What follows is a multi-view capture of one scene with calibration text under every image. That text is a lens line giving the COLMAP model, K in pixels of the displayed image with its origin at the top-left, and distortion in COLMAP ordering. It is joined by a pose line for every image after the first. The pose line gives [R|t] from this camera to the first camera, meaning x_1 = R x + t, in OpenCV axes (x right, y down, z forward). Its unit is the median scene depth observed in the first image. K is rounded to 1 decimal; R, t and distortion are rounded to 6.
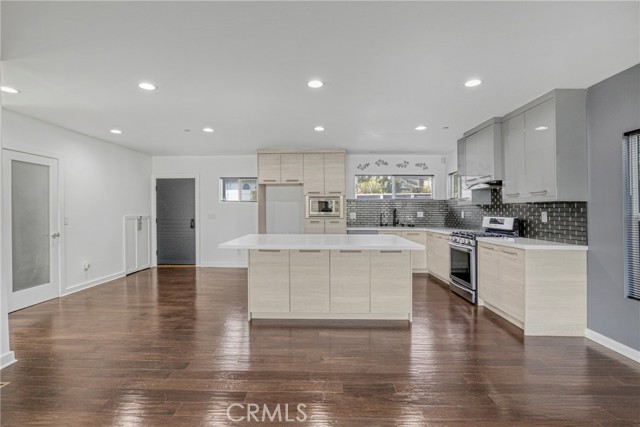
lens RADIAL K [[301.9, 0, 318.5], [0, 301.9, 208.0], [0, 0, 1]] dist [-0.009926, 0.000773]
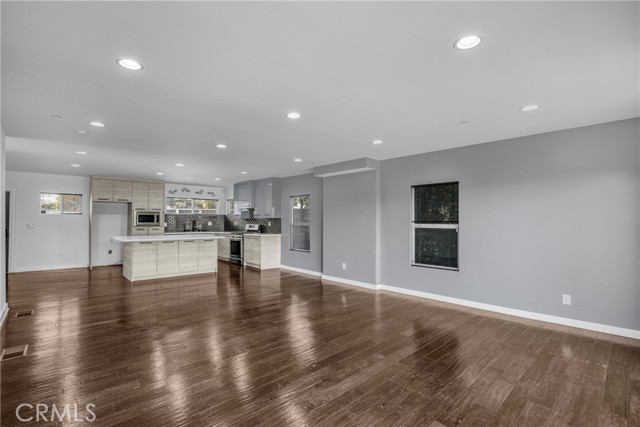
lens RADIAL K [[301.9, 0, 325.7], [0, 301.9, 210.7], [0, 0, 1]] dist [-0.009926, 0.000773]
pose [[0.713710, 0.024091, 0.700027, -0.529111], [-0.006666, 0.999597, -0.027604, -0.011909], [-0.700410, 0.015035, 0.713582, -0.887607]]
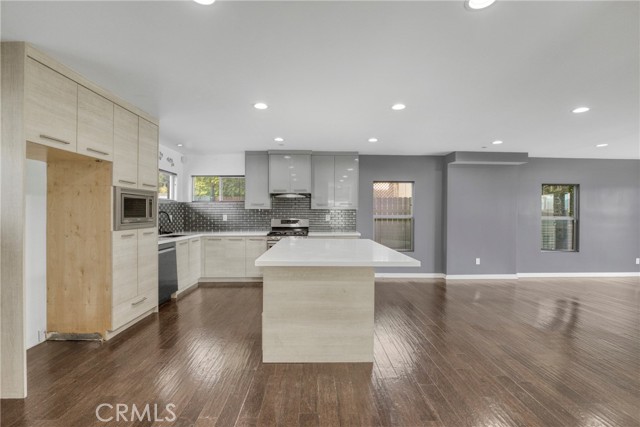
lens RADIAL K [[301.9, 0, 313.8], [0, 301.9, 214.6], [0, 0, 1]] dist [-0.009926, 0.000773]
pose [[-0.060646, -0.012811, 0.998077, -0.774059], [-0.014207, 0.999827, 0.011971, -0.007147], [-0.998058, -0.013454, -0.060818, 0.943720]]
